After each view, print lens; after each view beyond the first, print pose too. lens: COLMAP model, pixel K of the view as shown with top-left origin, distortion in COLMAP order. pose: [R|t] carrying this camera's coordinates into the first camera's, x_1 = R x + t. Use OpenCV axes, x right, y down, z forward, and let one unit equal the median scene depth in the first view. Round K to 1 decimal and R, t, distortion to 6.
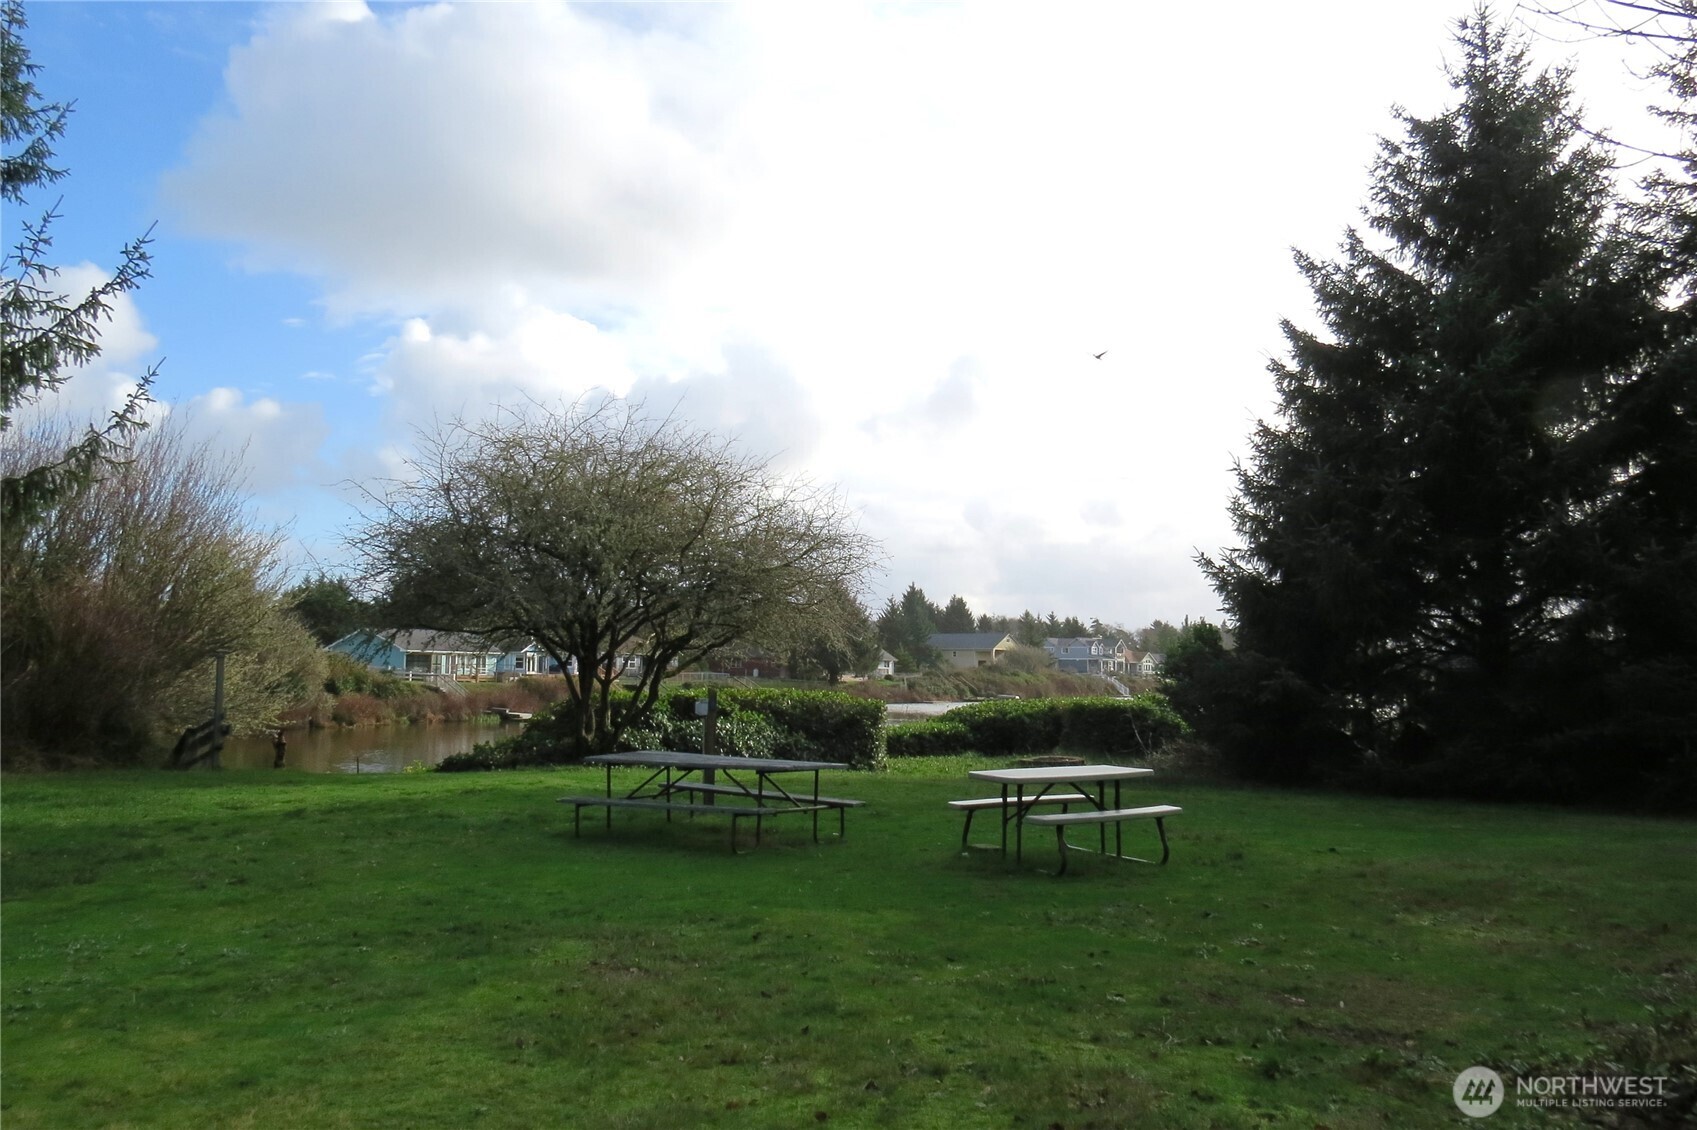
lens RADIAL K [[1261.5, 0, 848.5], [0, 1261.5, 565.0], [0, 0, 1]] dist [-0.067571, 0.052338]
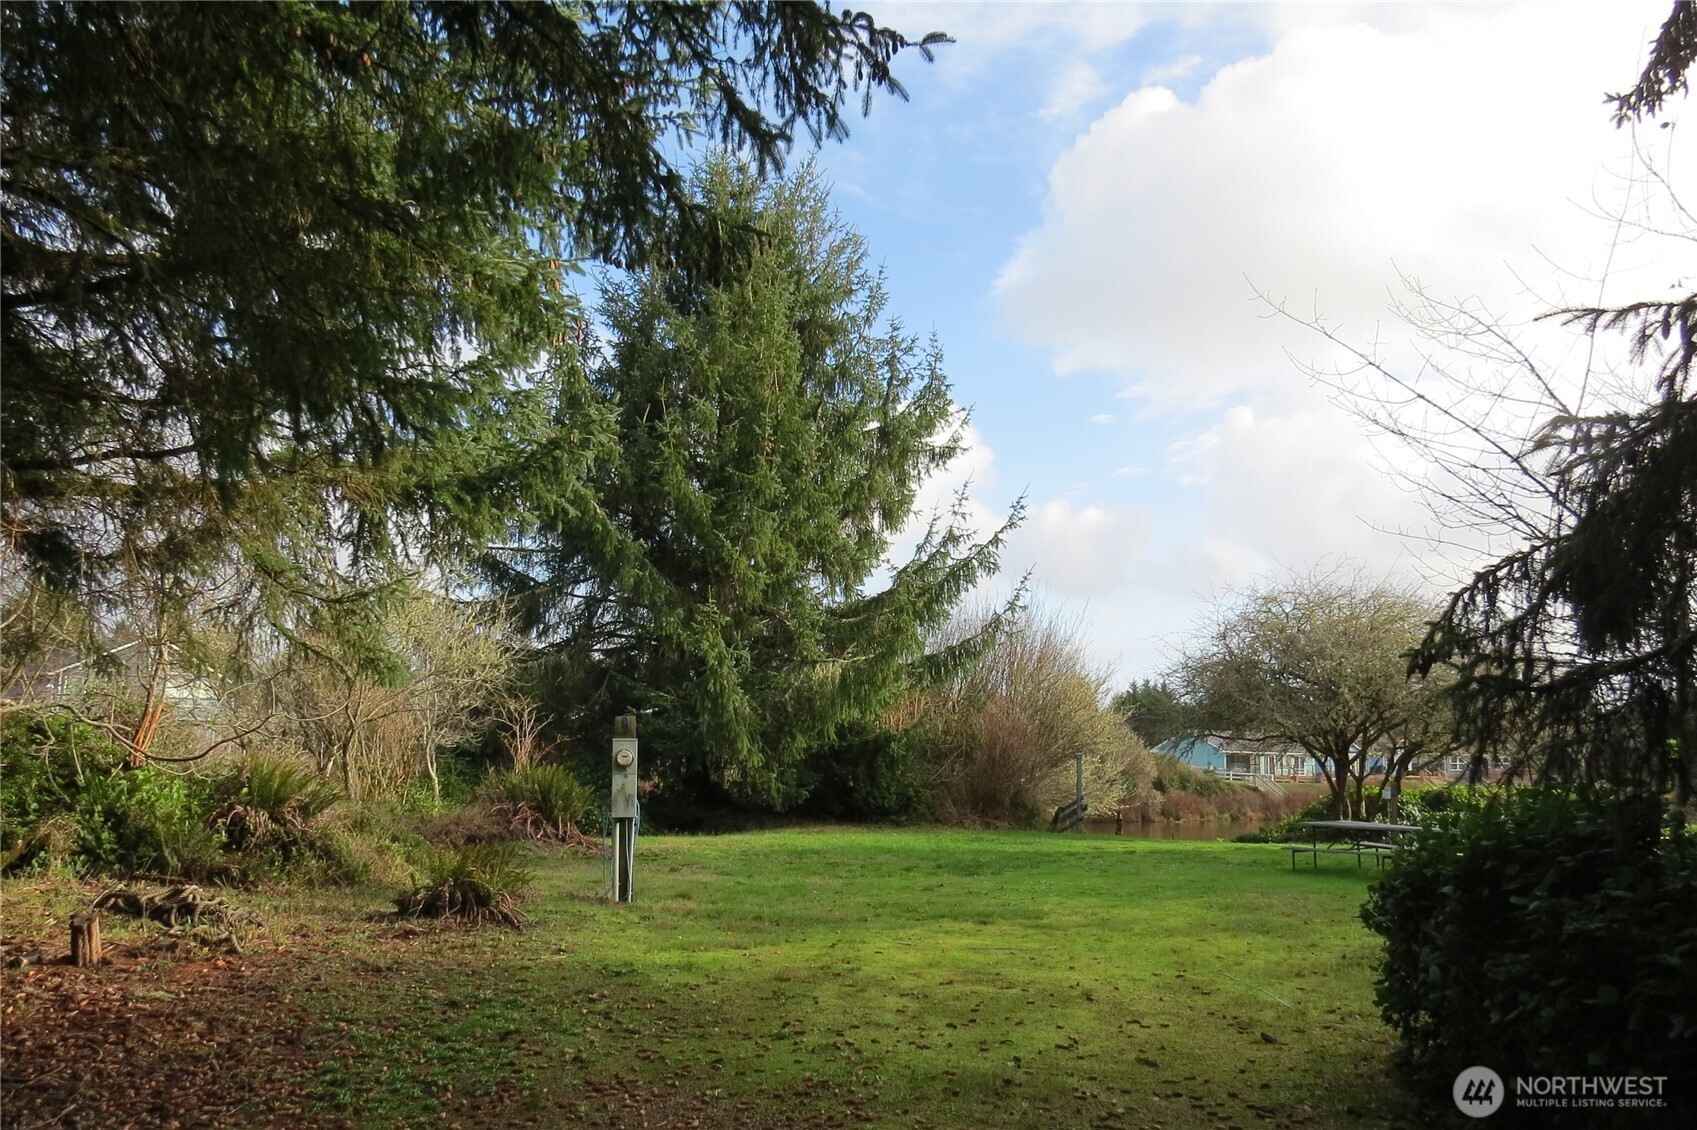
lens RADIAL K [[1412.4, 0, 848.5], [0, 1412.4, 565.0], [0, 0, 1]] dist [-0.006822, -0.002050]
pose [[0.819686, -0.073047, -0.568136, 0.083169], [0.037774, 0.996570, -0.073633, -0.014454], [0.571566, 0.038895, 0.819634, -0.185743]]
